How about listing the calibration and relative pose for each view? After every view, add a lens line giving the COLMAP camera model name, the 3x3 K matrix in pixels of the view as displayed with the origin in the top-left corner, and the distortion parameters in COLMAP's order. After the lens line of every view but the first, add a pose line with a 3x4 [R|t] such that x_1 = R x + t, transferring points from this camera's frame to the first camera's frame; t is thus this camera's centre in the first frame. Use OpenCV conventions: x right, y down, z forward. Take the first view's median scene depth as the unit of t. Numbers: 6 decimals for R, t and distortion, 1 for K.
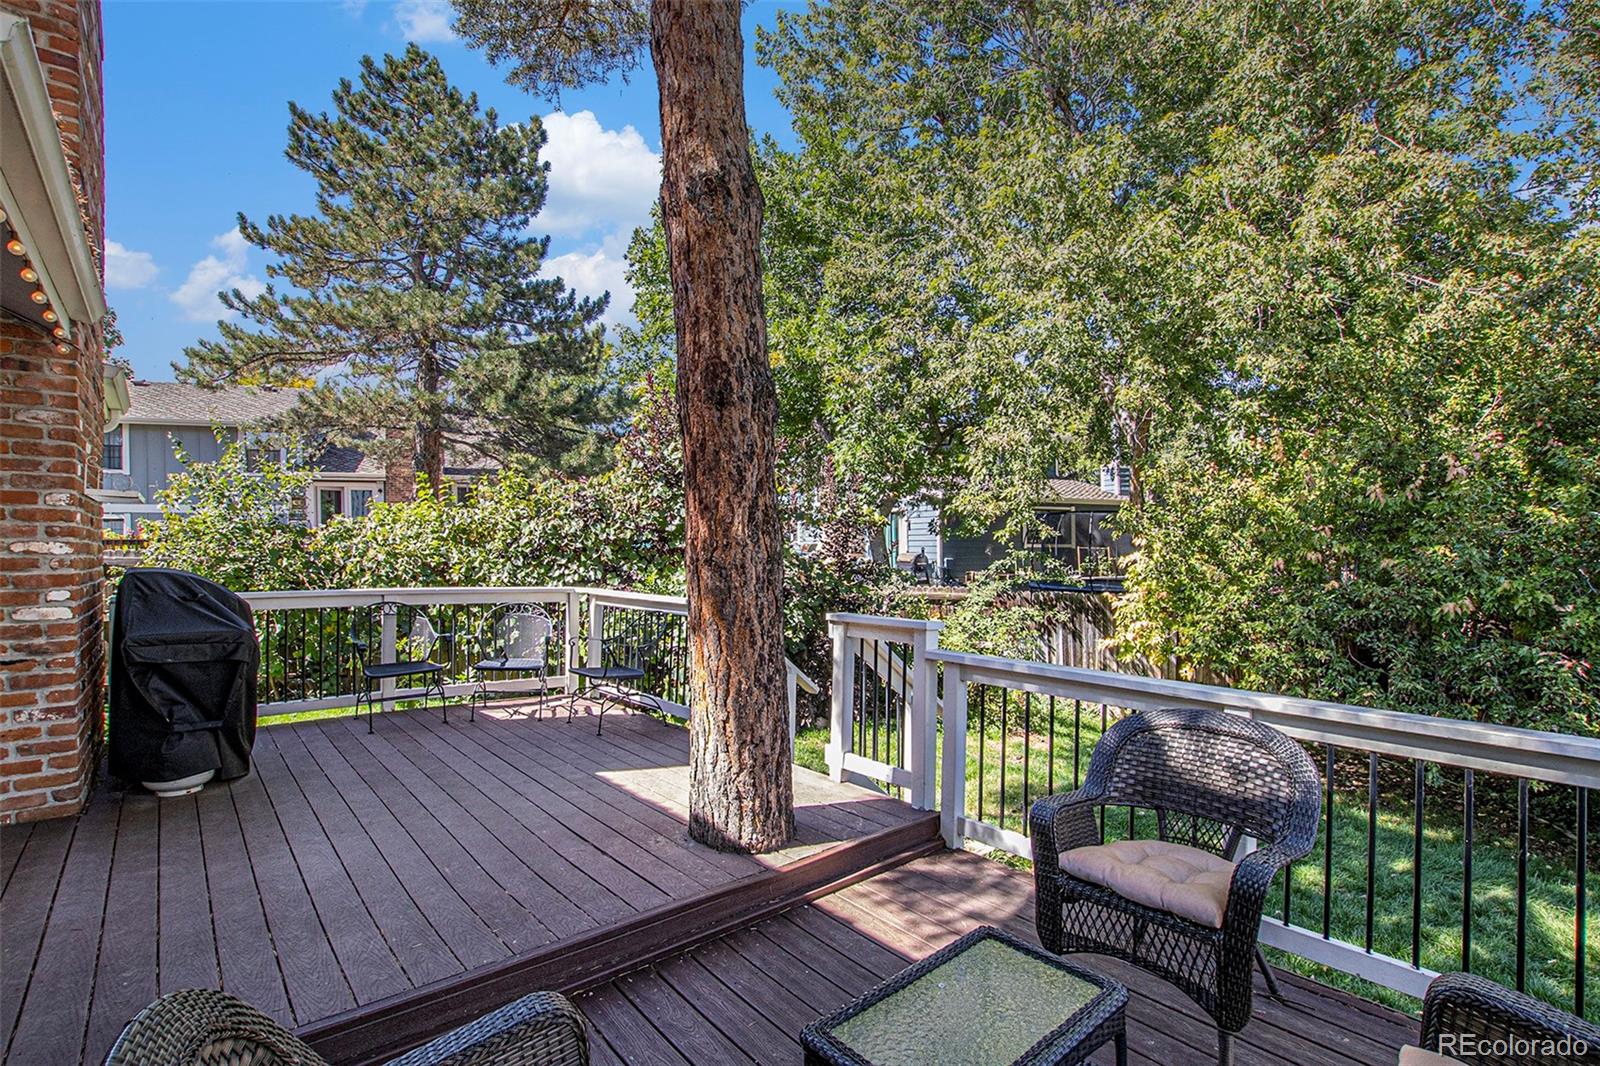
lens RADIAL K [[769.5, 0, 806.8], [0, 769.5, 543.3], [0, 0, 1]] dist [-0.038798, 0.000485]
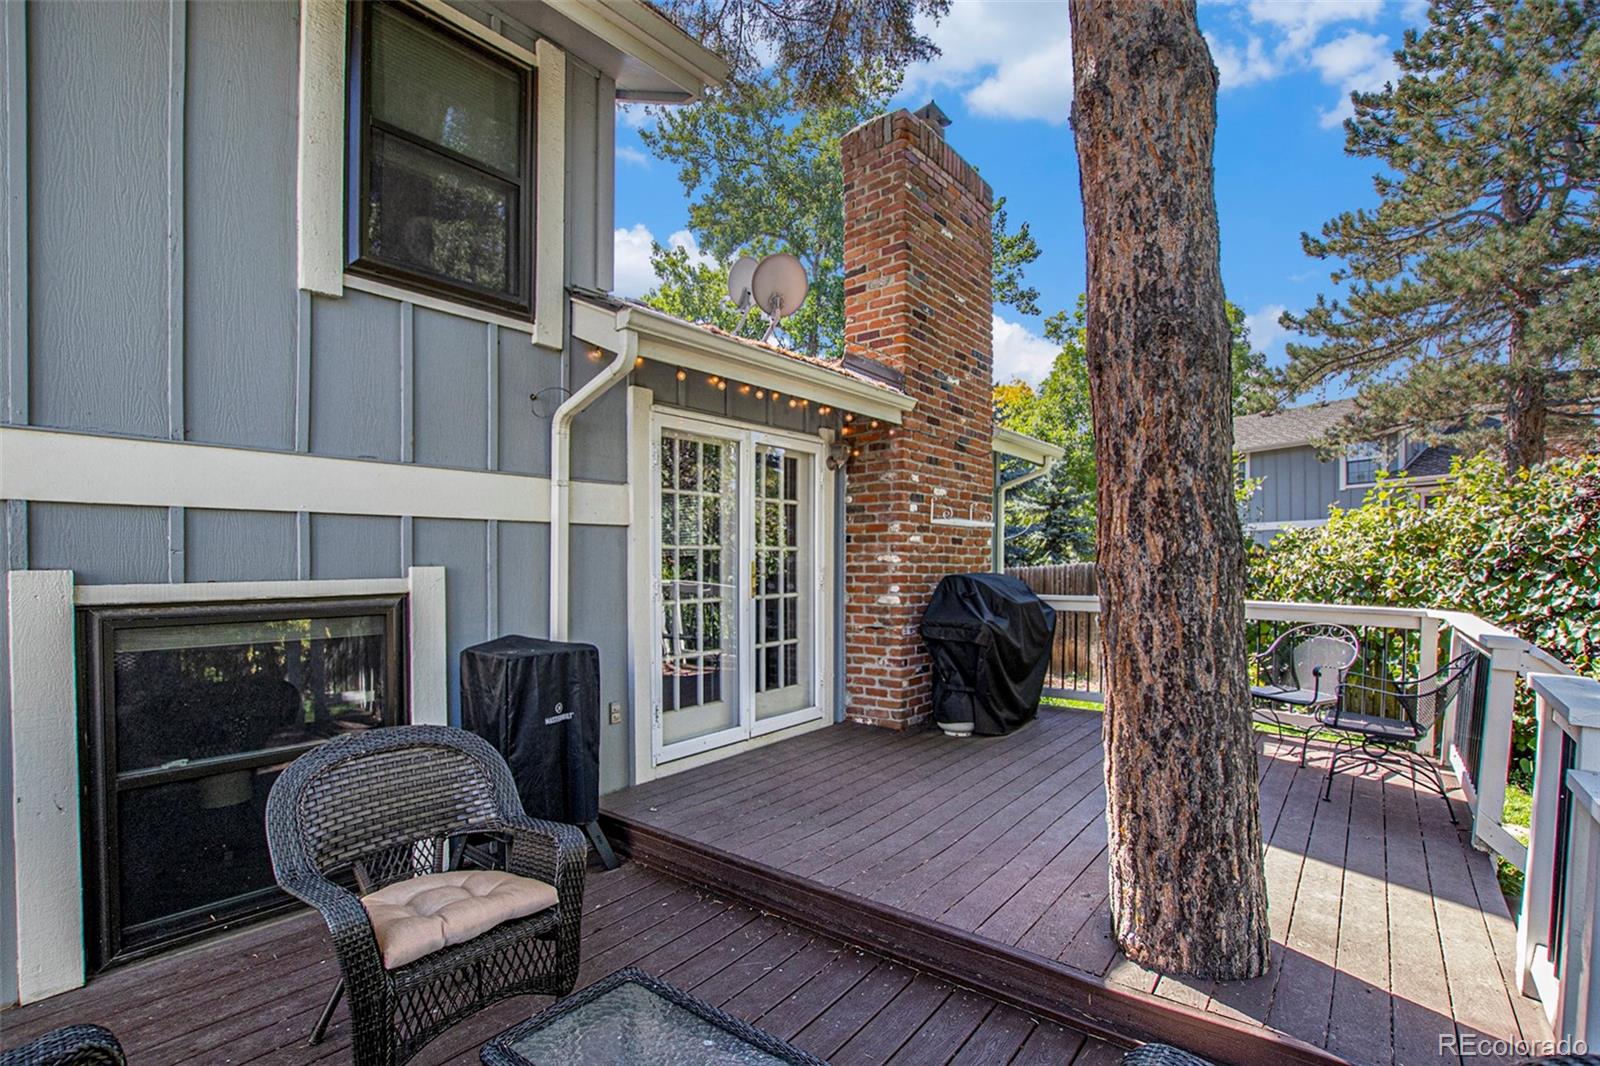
lens RADIAL K [[778.7, 0, 789.5], [0, 778.7, 572.6], [0, 0, 1]] dist [-0.037805, 0.000839]
pose [[0.135697, 0.009828, -0.990702, 0.603968], [0.008235, 0.999905, 0.011047, 0.015954], [0.990716, -0.009657, 0.135603, 0.550494]]
